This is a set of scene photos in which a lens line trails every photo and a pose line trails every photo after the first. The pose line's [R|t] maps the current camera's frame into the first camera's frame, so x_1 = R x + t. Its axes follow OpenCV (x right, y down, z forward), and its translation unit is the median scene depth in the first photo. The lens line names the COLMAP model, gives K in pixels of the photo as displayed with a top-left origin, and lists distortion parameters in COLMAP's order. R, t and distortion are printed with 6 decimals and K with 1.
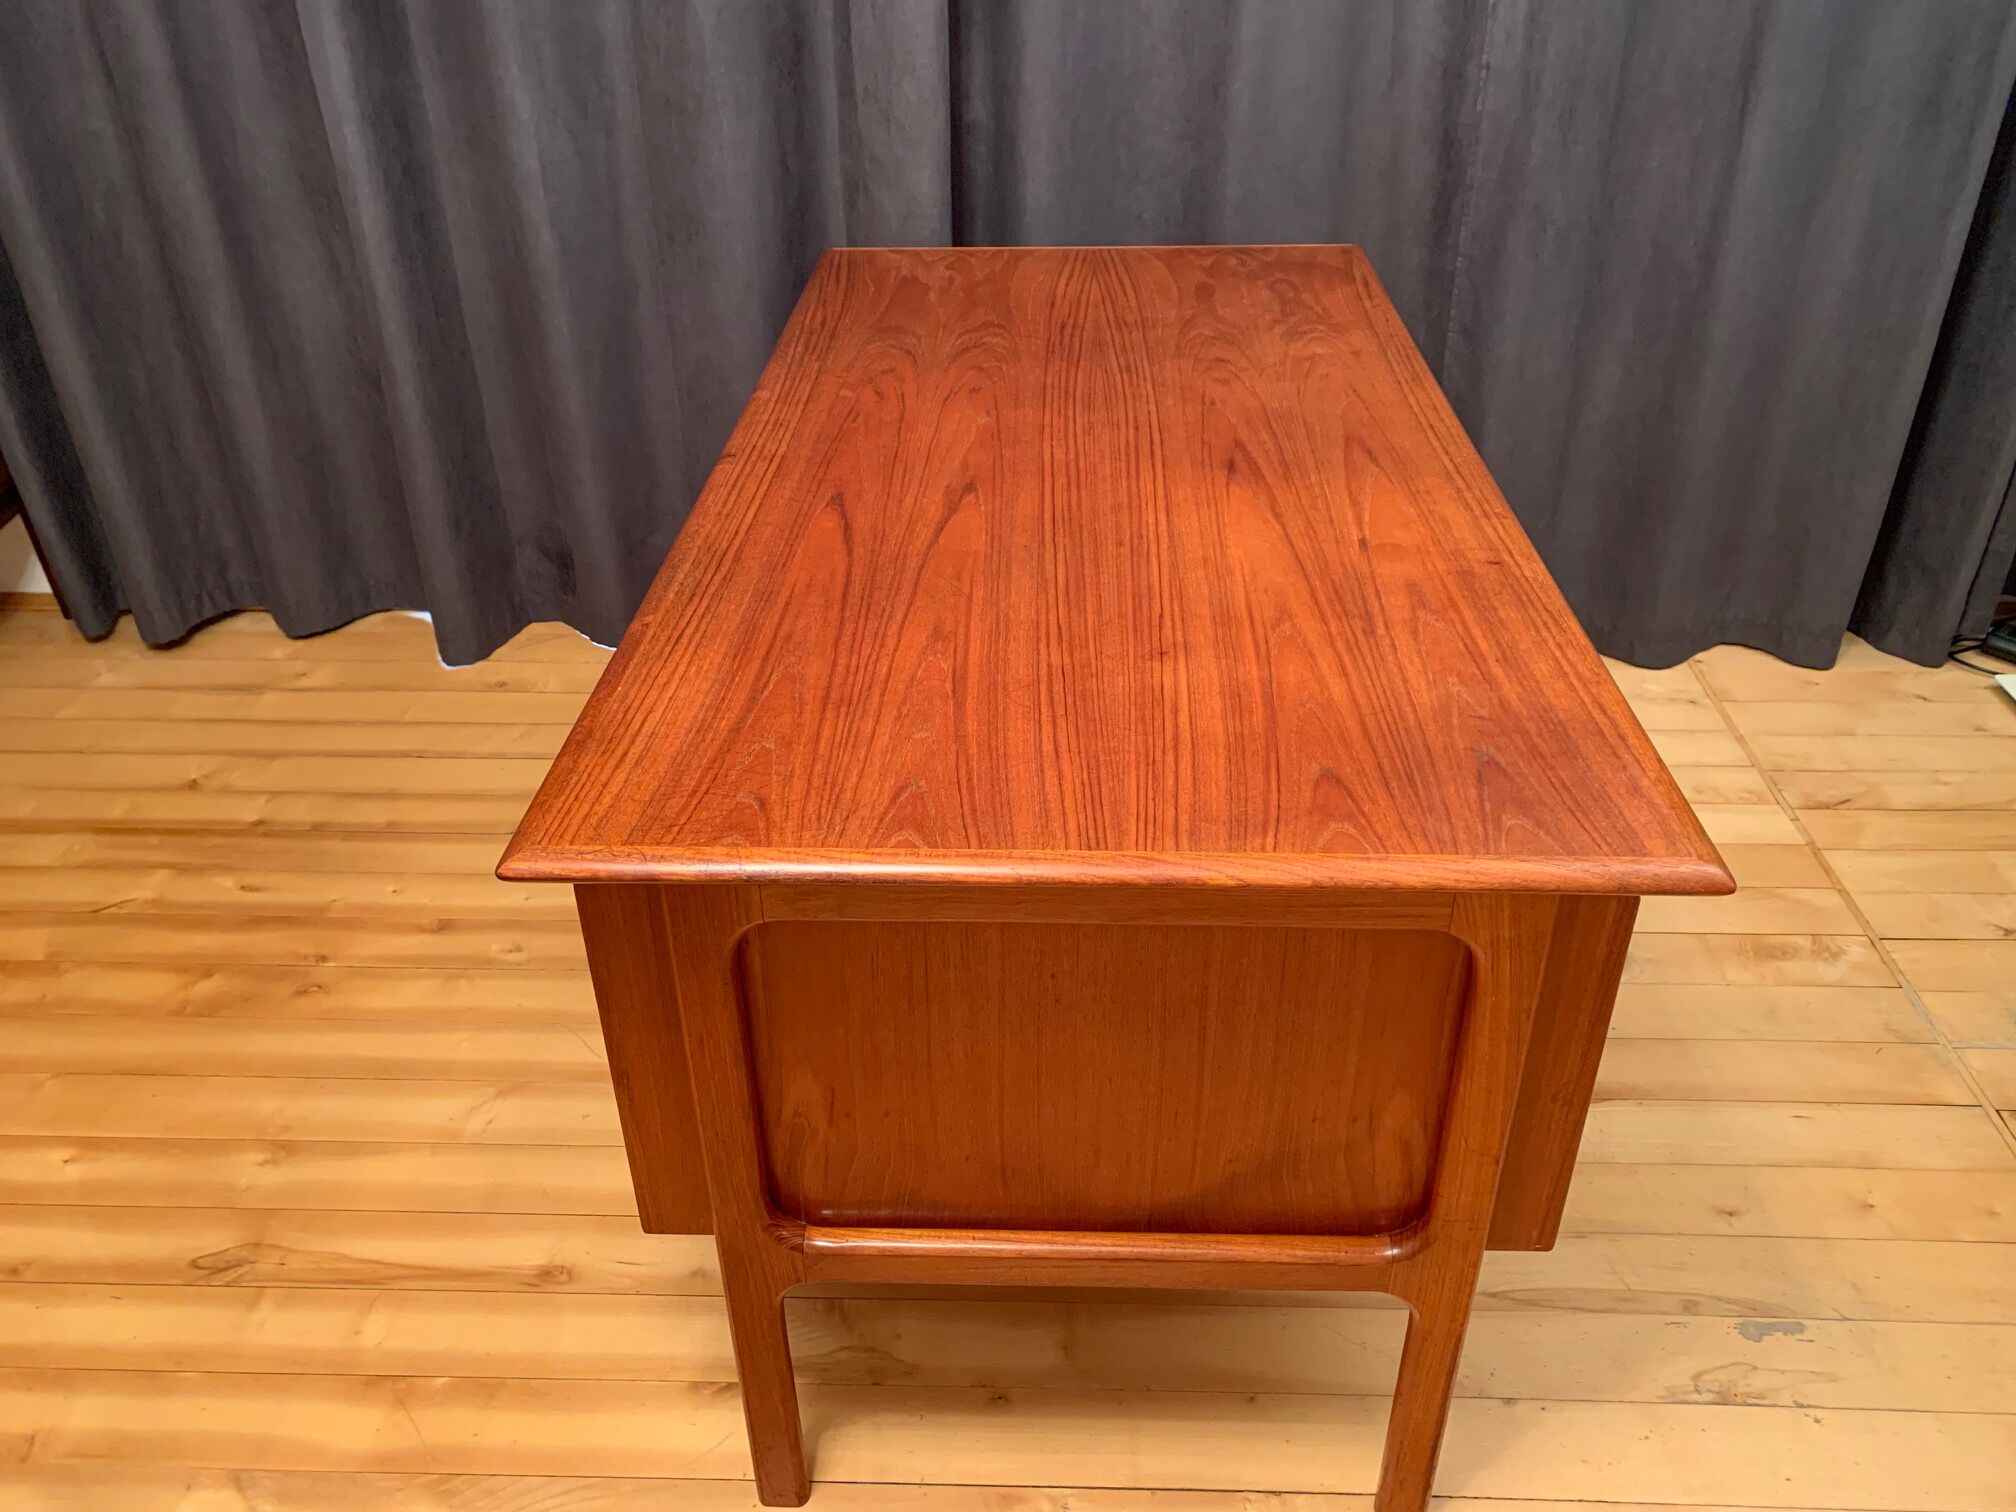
lens RADIAL K [[1551.7, 0, 1011.6], [0, 1551.7, 744.0], [0, 0, 1]] dist [0.014384, 0.005057]
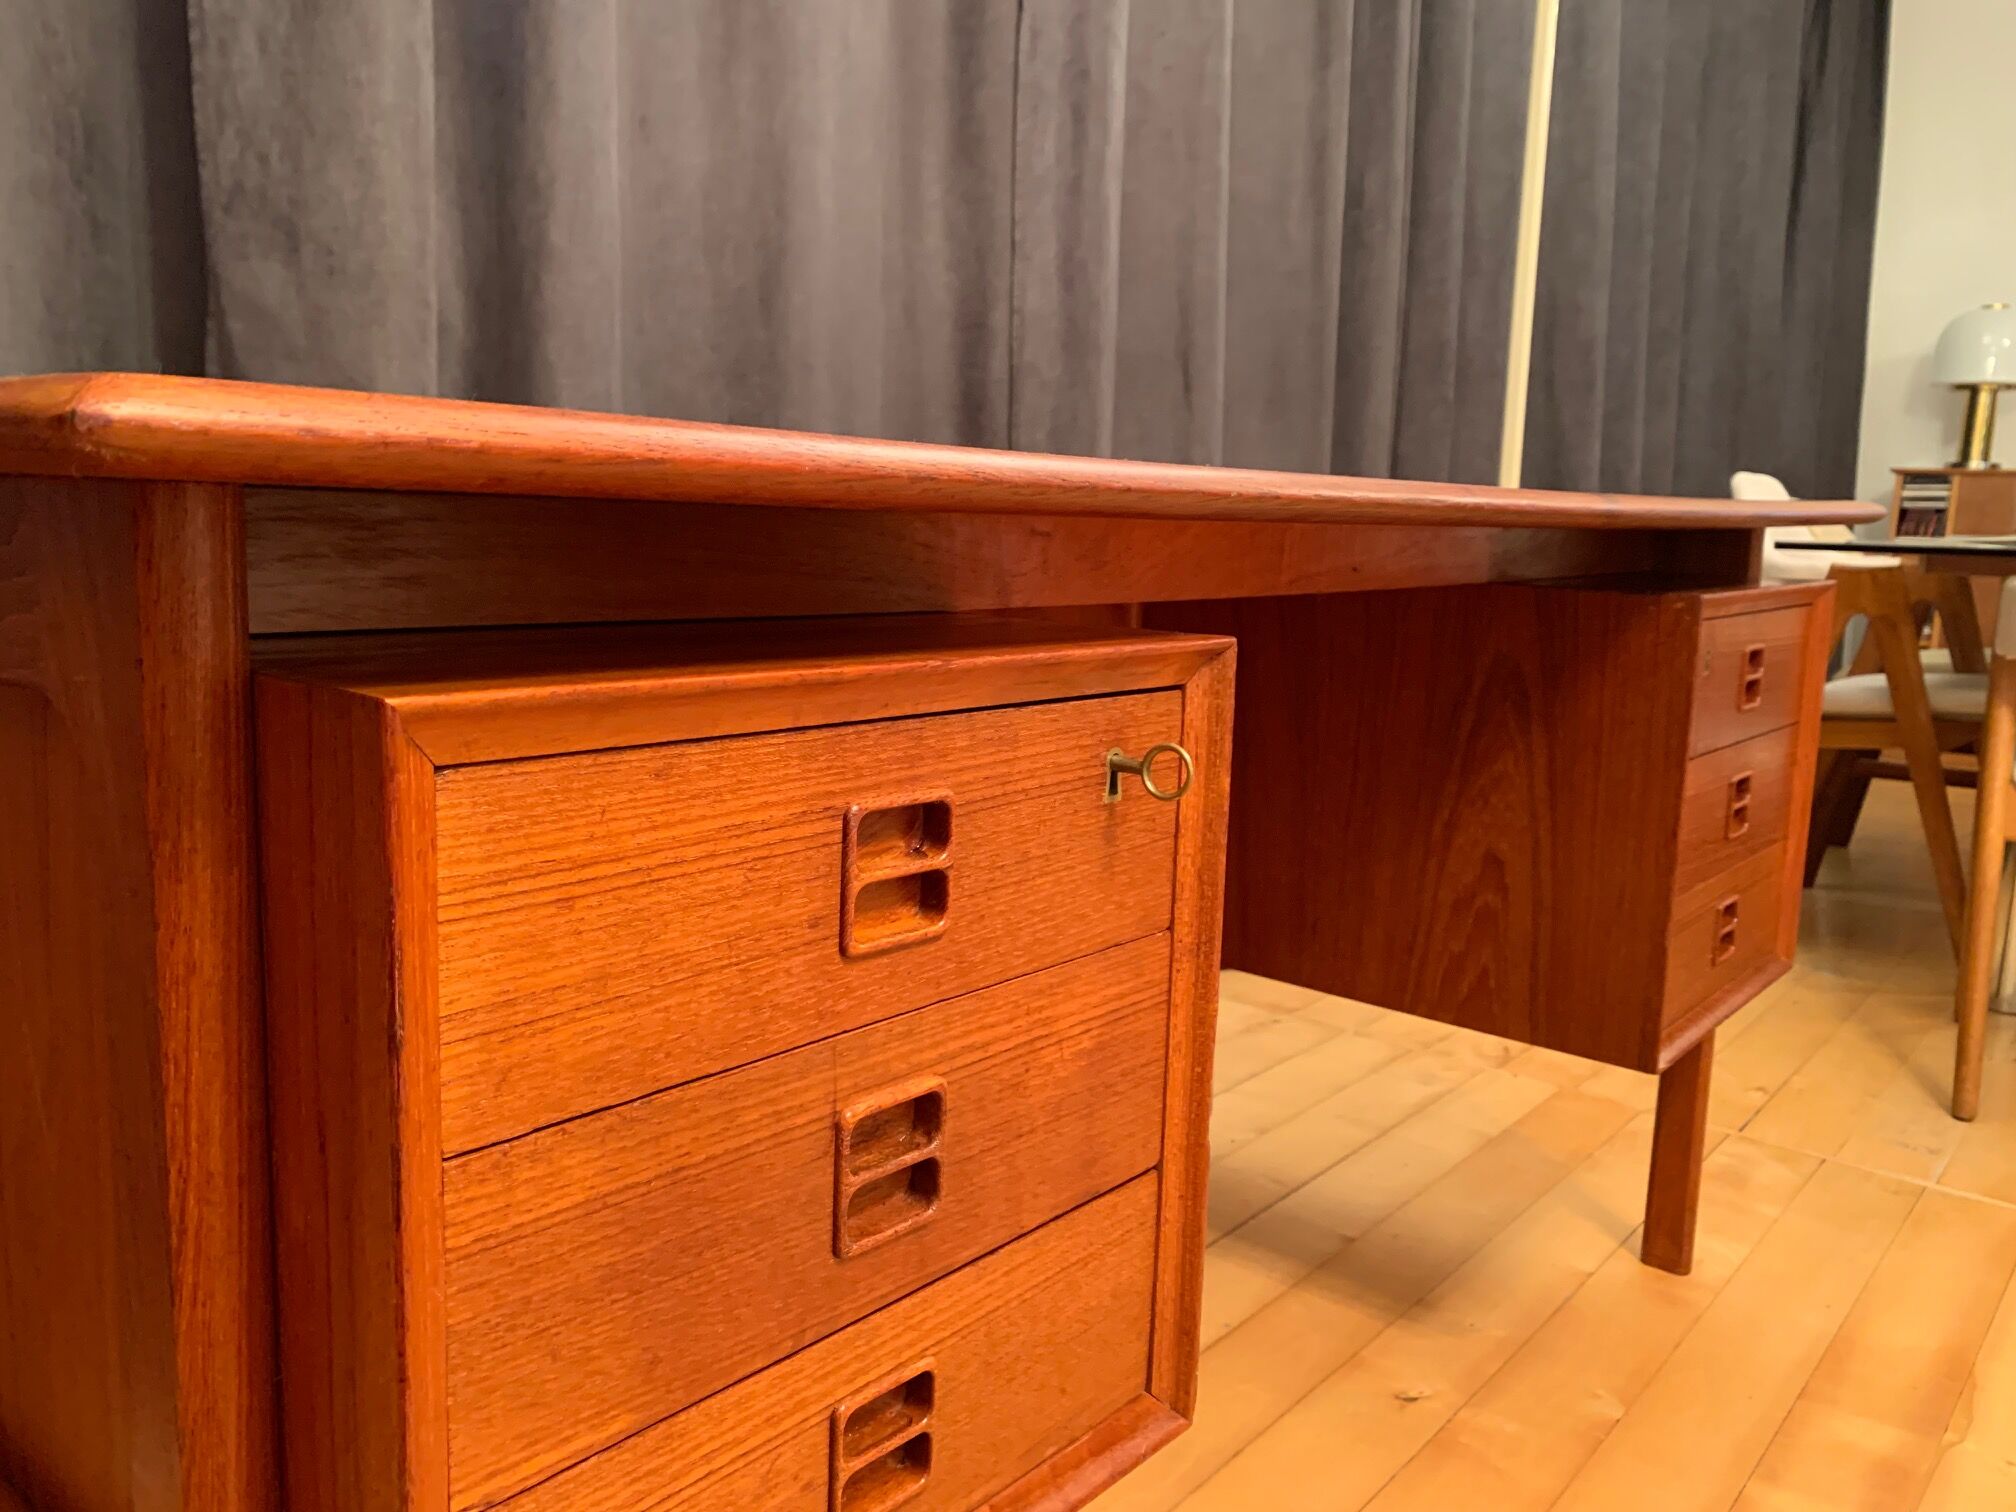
lens RADIAL K [[1558.2, 0, 1001.6], [0, 1558.2, 732.0], [0, 0, 1]] dist [0.013304, 0.005299]
pose [[0.607671, -0.083678, 0.789768, -0.372963], [0.391767, 0.896605, -0.206440, -0.058340], [-0.690836, 0.434853, 0.577623, 0.595275]]
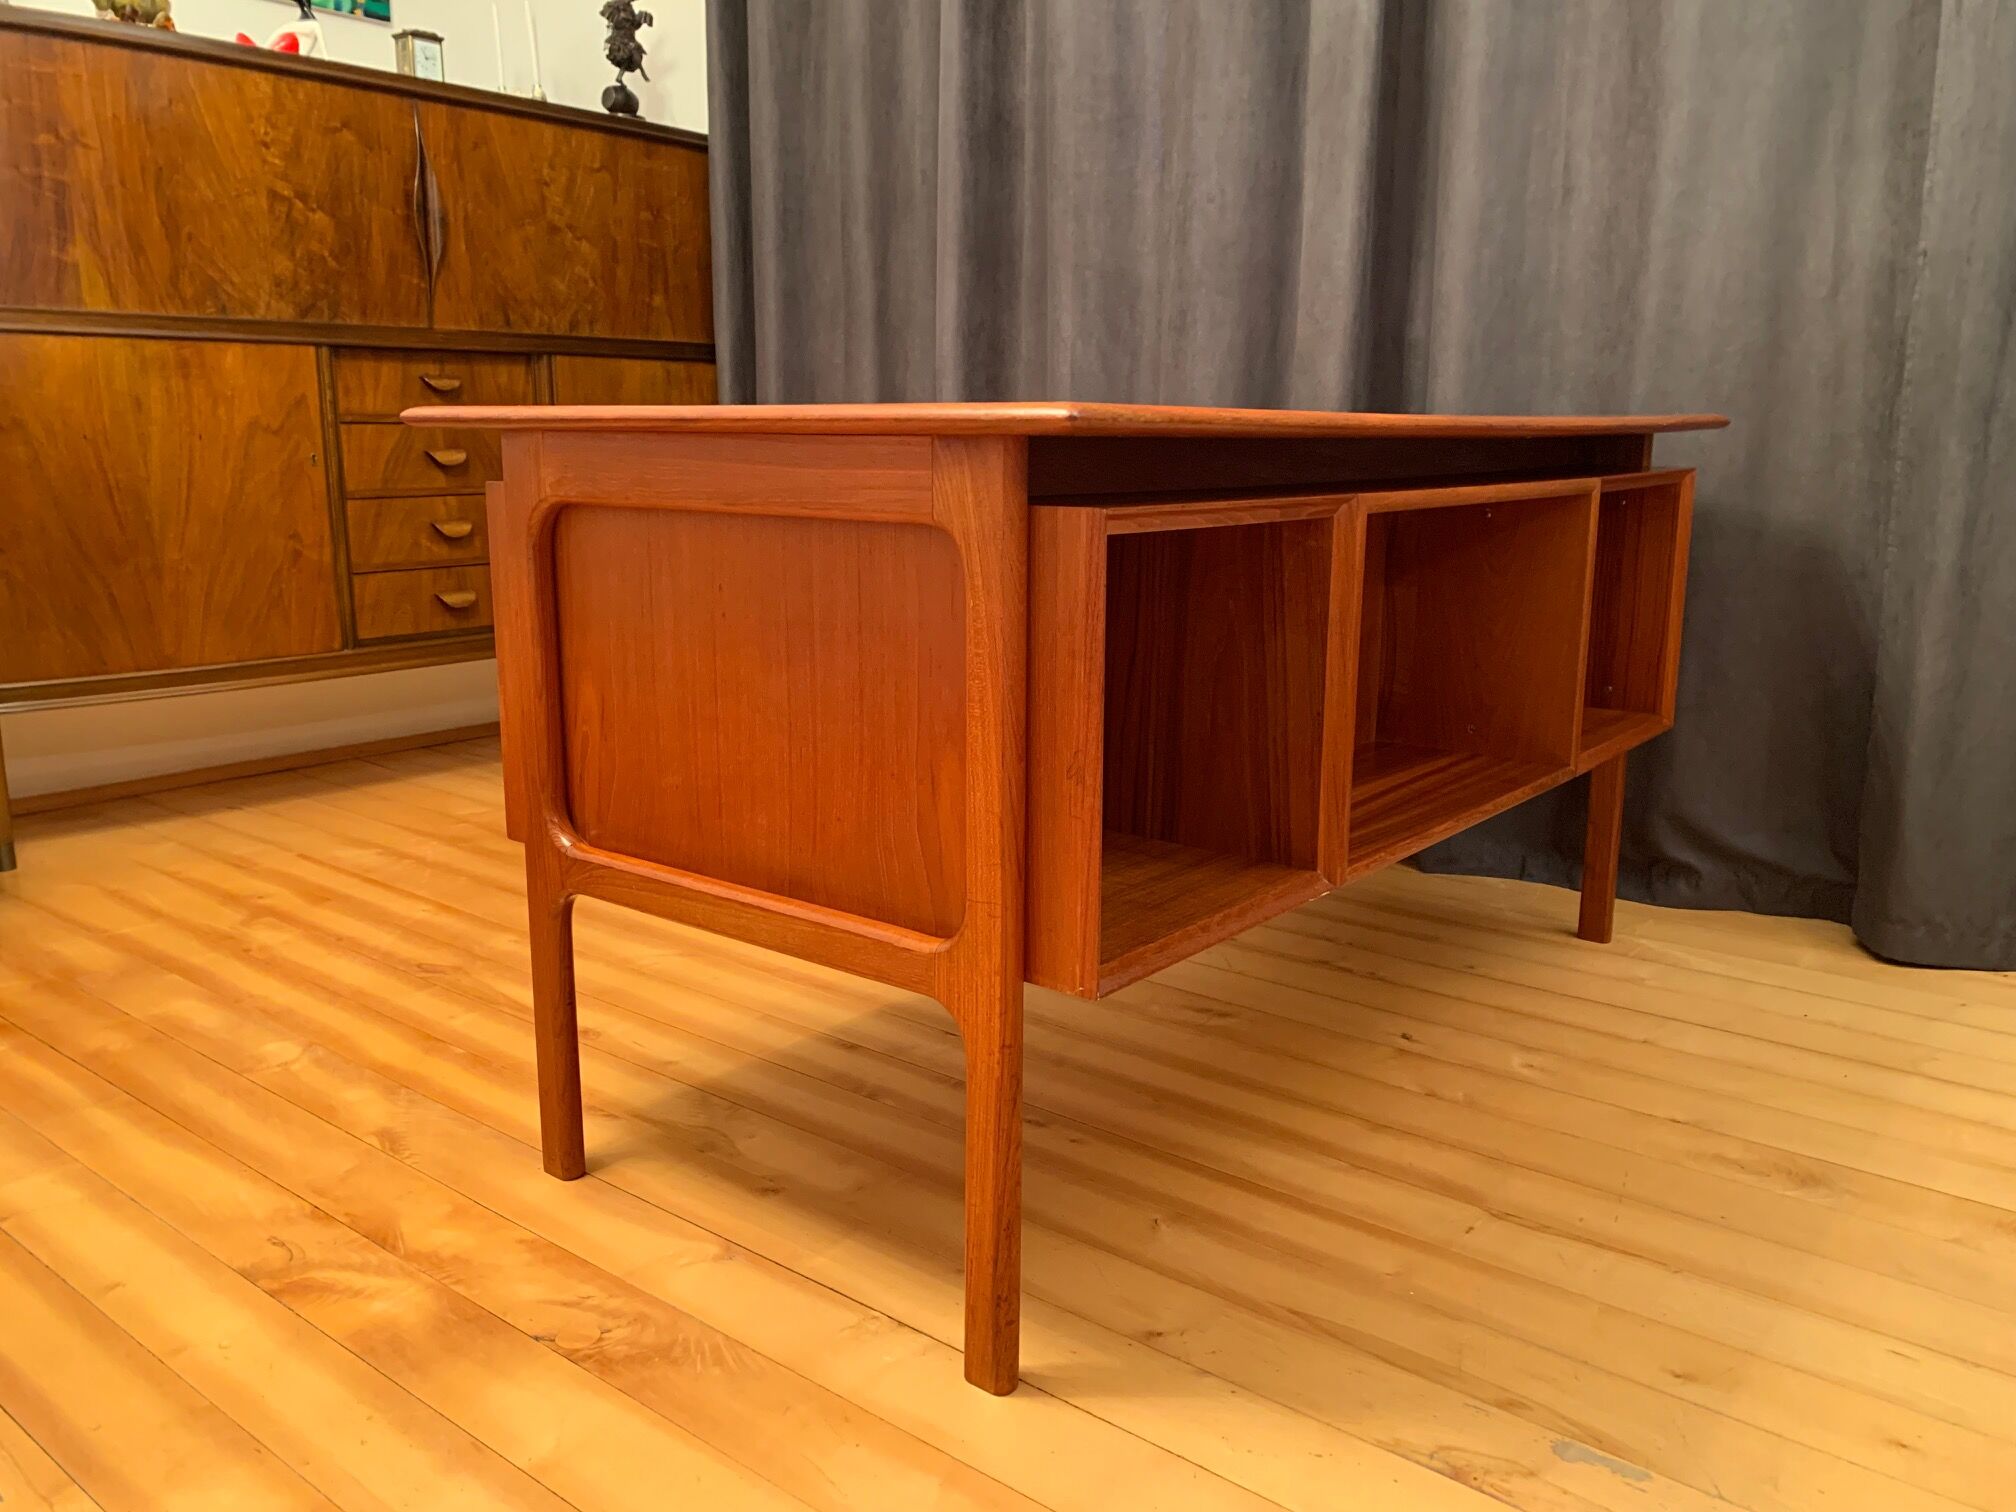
lens RADIAL K [[1551.7, 0, 1011.6], [0, 1551.7, 744.0], [0, 0, 1]] dist [0.014384, 0.005057]
pose [[0.801518, 0.136430, -0.582200, 0.435882], [-0.328874, 0.913724, -0.238645, 0.223515], [0.499411, 0.382748, 0.777234, 0.114946]]
